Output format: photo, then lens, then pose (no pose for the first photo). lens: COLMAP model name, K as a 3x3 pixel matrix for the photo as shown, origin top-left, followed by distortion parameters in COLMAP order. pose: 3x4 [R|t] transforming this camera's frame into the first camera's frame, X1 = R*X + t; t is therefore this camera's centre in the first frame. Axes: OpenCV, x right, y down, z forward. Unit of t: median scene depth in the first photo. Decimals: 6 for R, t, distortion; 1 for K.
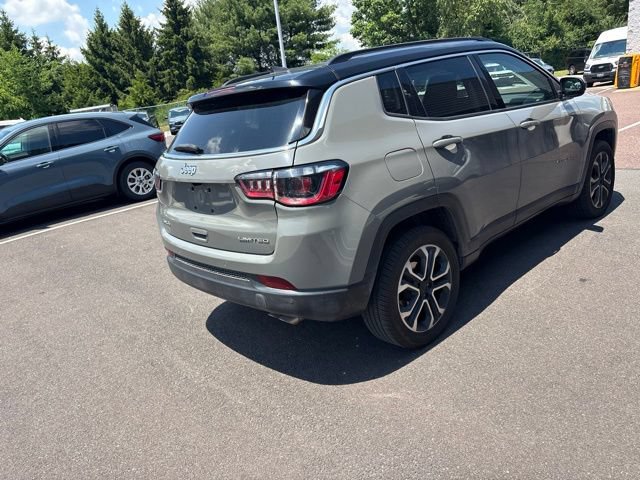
lens RADIAL K [[486.1, 0, 327.1], [0, 486.1, 248.7], [0, 0, 1]] dist [0.063521, -0.065755]
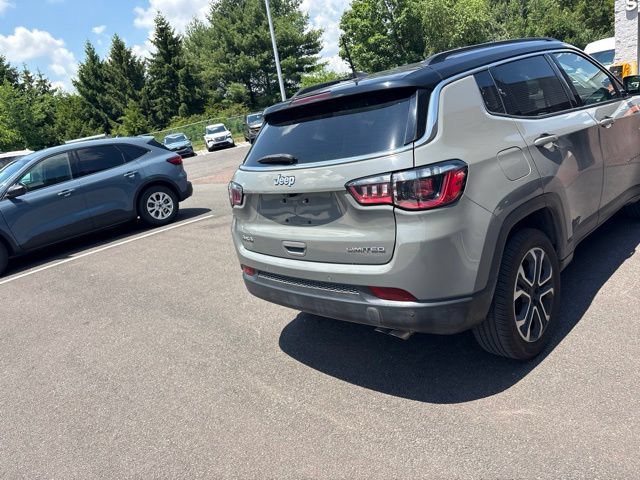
lens RADIAL K [[489.0, 0, 325.4], [0, 489.0, 241.1], [0, 0, 1]] dist [0.050872, -0.046839]
pose [[0.998690, -0.046819, 0.020667, -0.073658], [0.047929, 0.997225, -0.056958, 0.004695], [-0.017943, 0.057873, 0.998163, 0.018546]]
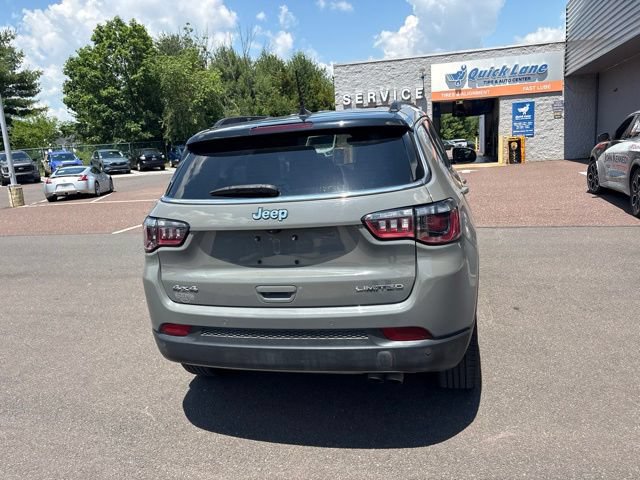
lens RADIAL K [[489.0, 0, 325.4], [0, 489.0, 241.1], [0, 0, 1]] dist [0.050872, -0.046839]
pose [[0.837559, -0.036093, 0.545153, -0.211677], [0.128791, 0.982739, -0.132807, 0.000983], [-0.530949, 0.181444, 0.827750, 0.092405]]
